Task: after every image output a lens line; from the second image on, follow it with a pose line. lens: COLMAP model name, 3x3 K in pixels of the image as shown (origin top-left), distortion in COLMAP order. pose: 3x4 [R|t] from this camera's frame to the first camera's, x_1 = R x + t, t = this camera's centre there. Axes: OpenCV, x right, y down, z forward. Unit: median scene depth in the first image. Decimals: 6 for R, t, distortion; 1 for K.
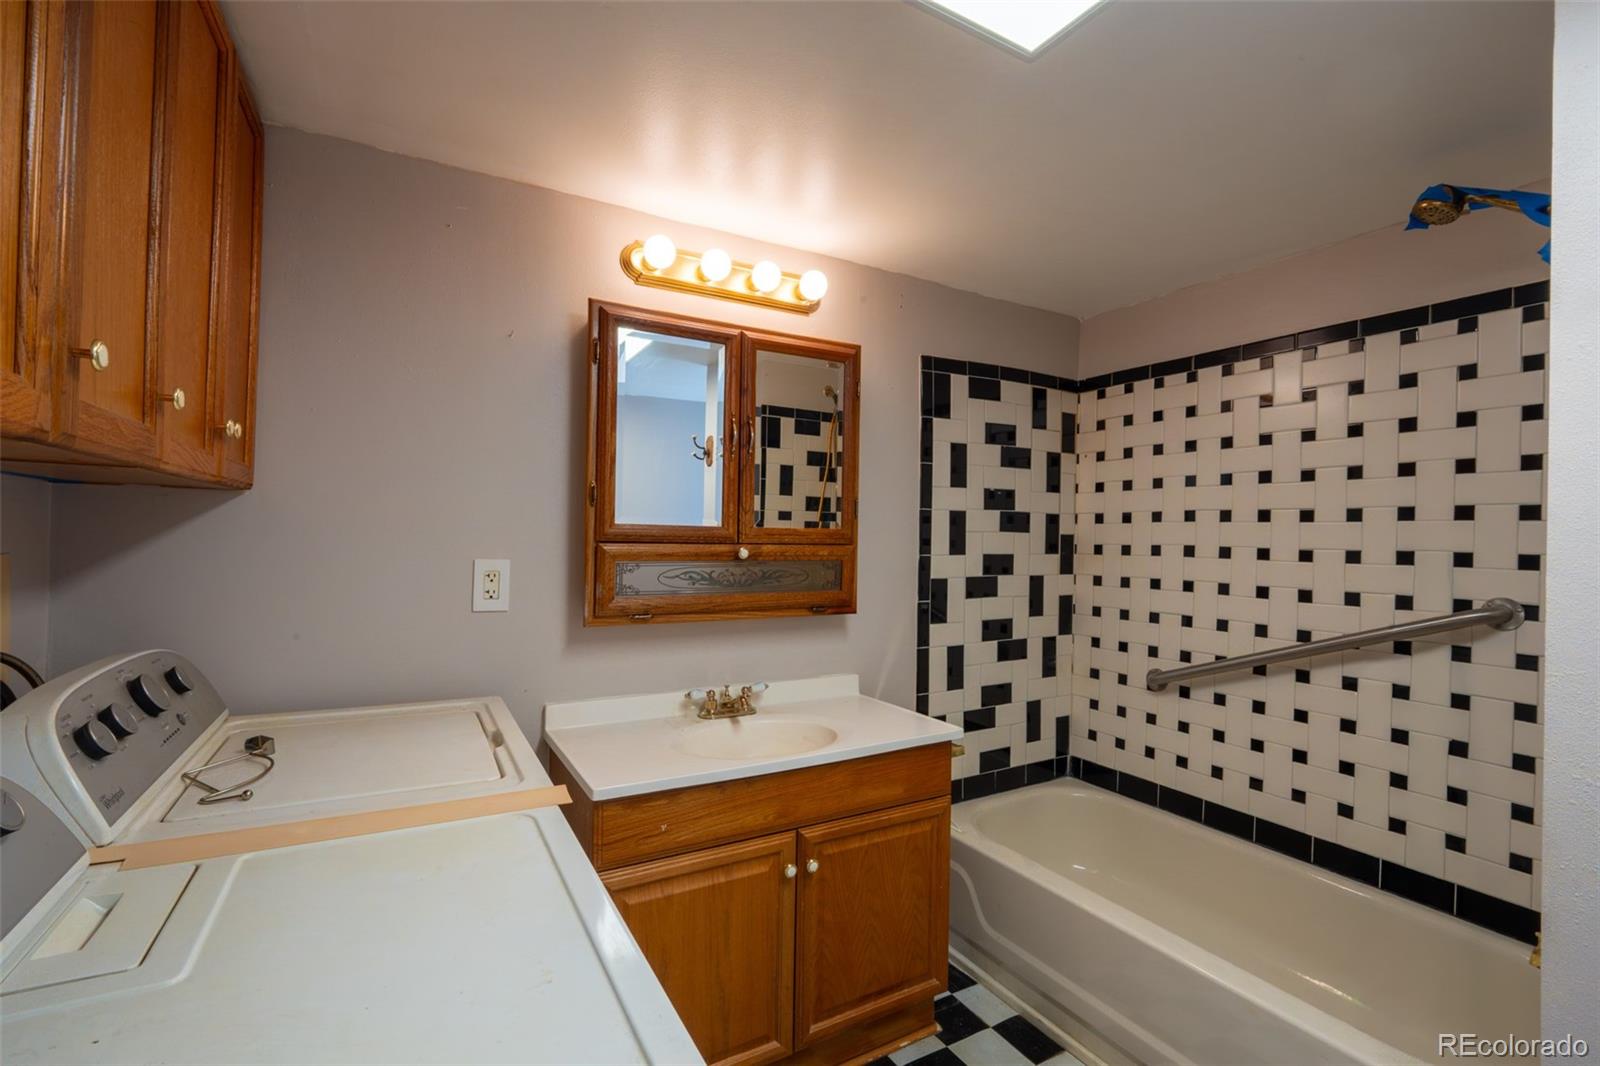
lens RADIAL K [[705.6, 0, 785.7], [0, 705.6, 532.7], [0, 0, 1]] dist [-0.010915, 0.002915]
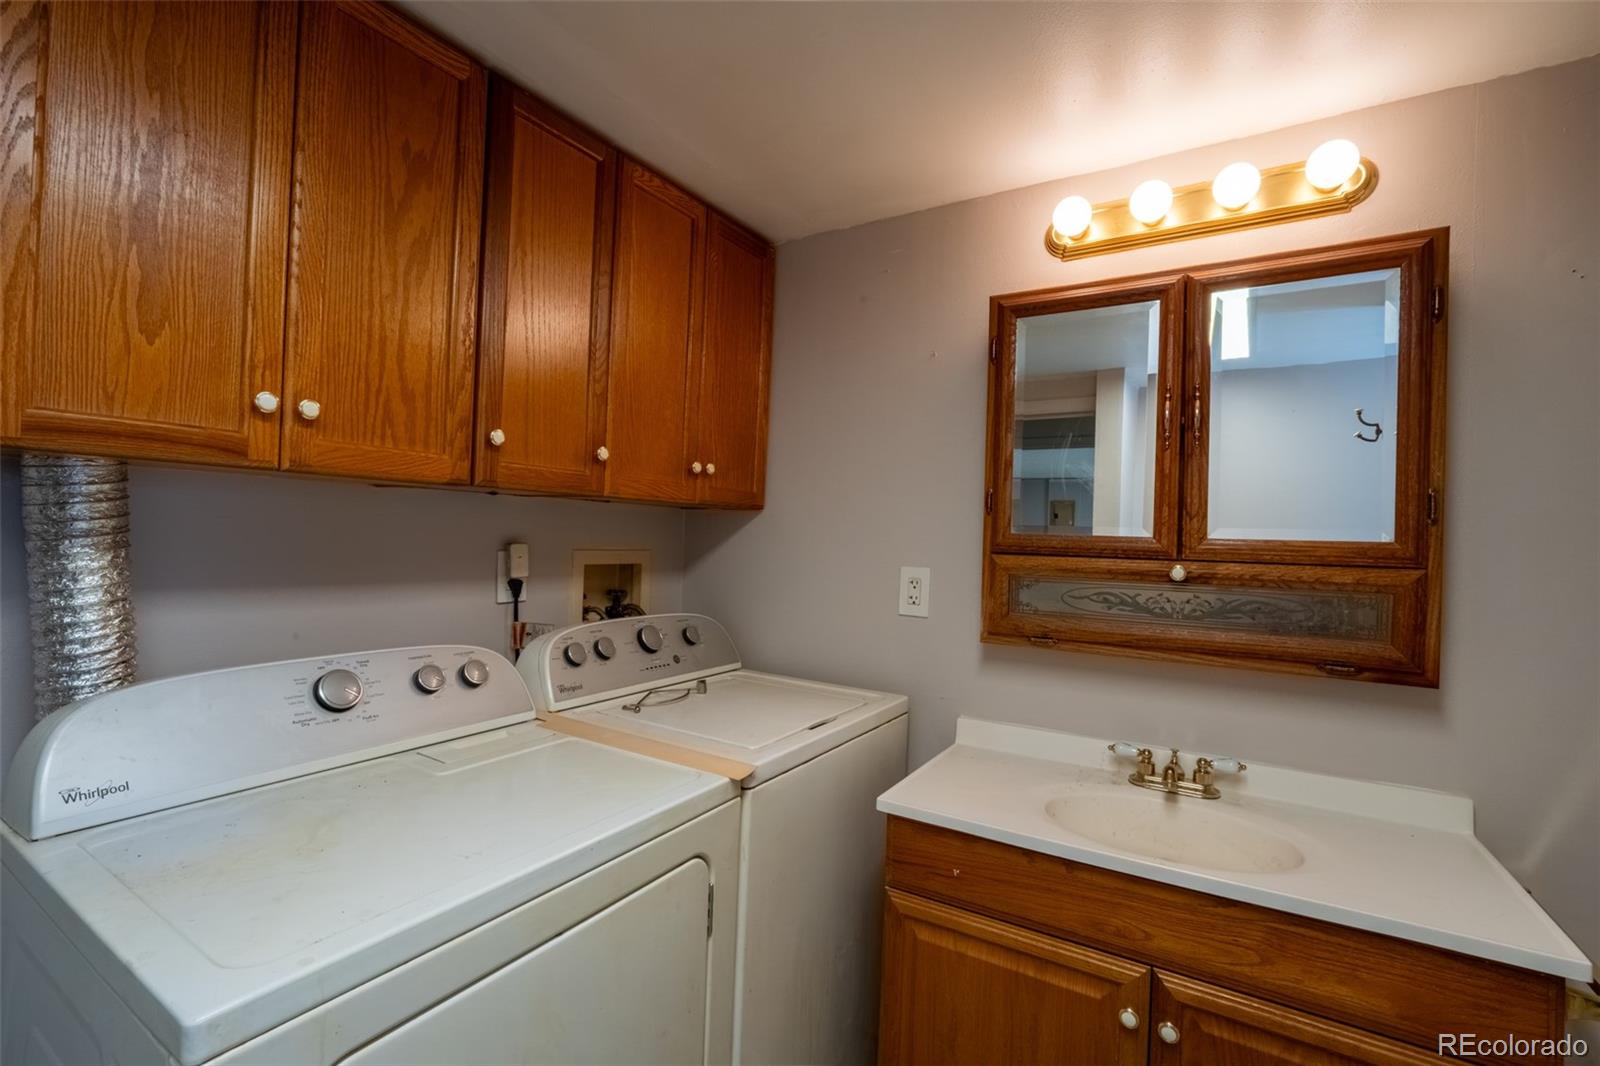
lens RADIAL K [[705.6, 0, 789.9], [0, 705.6, 529.5], [0, 0, 1]] dist [-0.010915, 0.002915]
pose [[0.489687, -0.010965, -0.871830, 0.397231], [-0.018438, 0.999567, -0.022927, 0.008019], [0.871704, 0.027302, 0.489272, 0.292662]]
